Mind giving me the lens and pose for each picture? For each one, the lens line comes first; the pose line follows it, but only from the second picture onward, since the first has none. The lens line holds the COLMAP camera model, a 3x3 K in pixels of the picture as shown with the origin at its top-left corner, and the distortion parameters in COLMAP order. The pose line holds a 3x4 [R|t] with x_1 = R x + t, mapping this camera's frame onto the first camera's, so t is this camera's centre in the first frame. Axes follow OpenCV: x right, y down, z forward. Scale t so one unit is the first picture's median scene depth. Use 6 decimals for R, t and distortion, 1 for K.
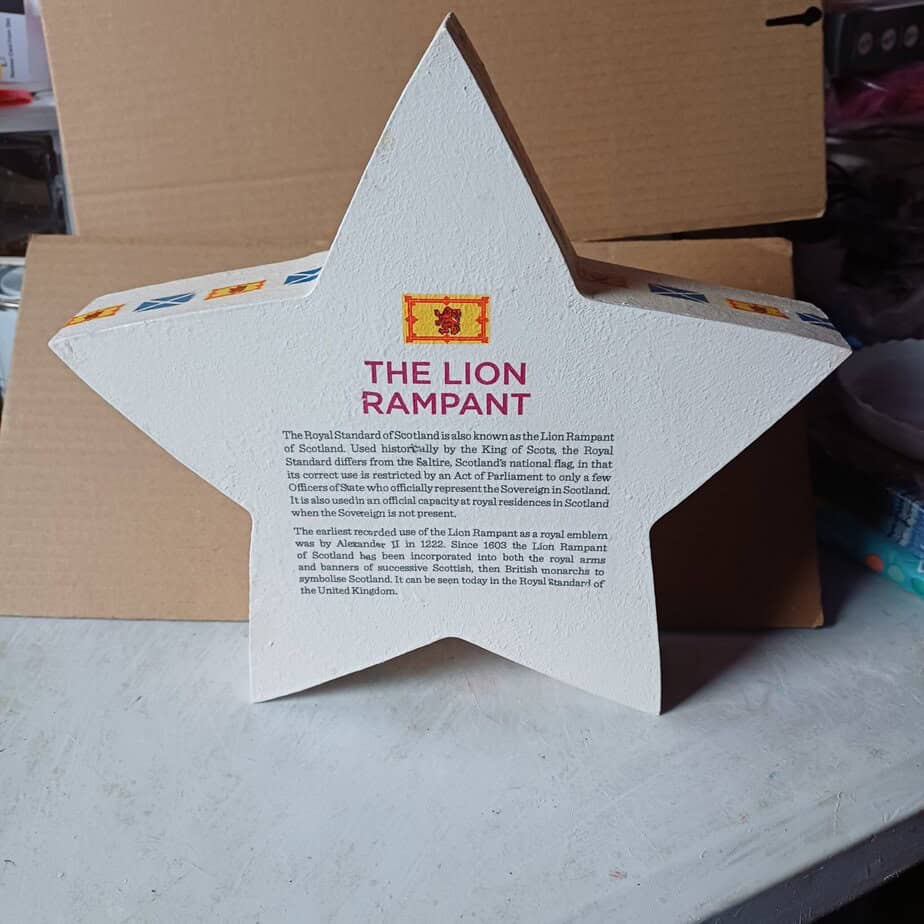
lens RADIAL K [[840.5, 0, 461.8], [0, 840.5, 466.3], [0, 0, 1]] dist [0.089124, -0.091689]
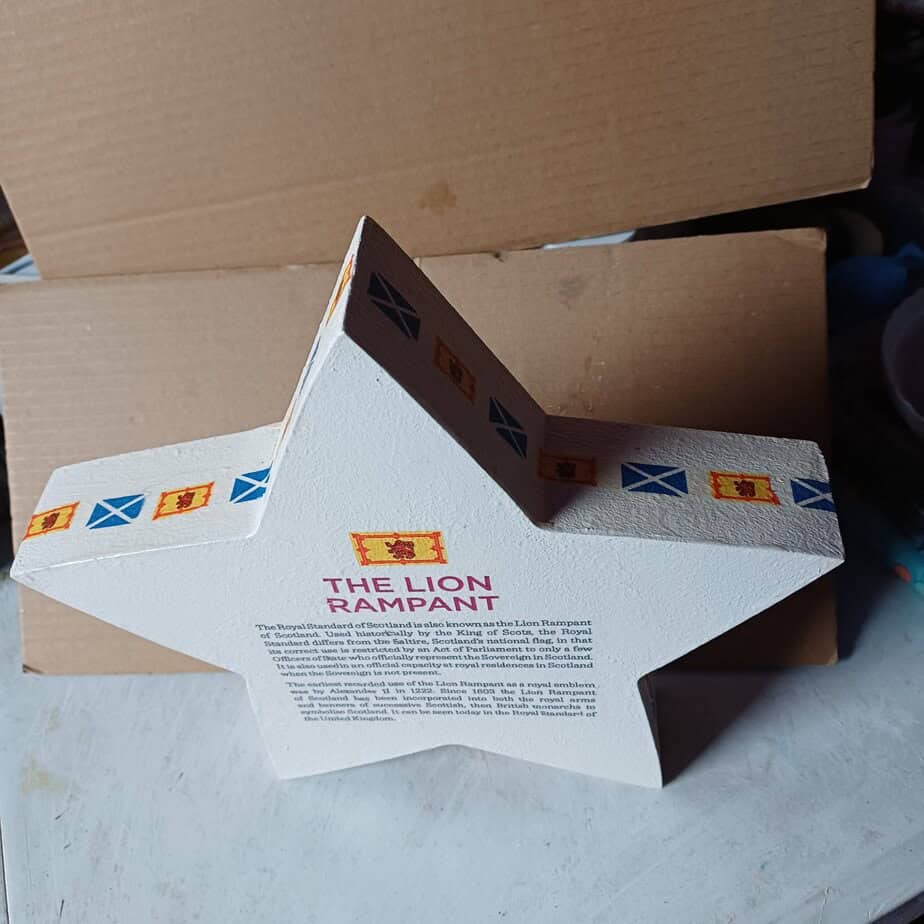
lens RADIAL K [[840.5, 0, 461.8], [0, 840.5, 466.3], [0, 0, 1]] dist [0.089124, -0.091689]
pose [[0.993485, -0.061924, -0.095670, 0.129763], [0.087910, 0.950642, 0.297576, -0.473809], [0.072521, -0.304048, 0.949892, 0.124301]]
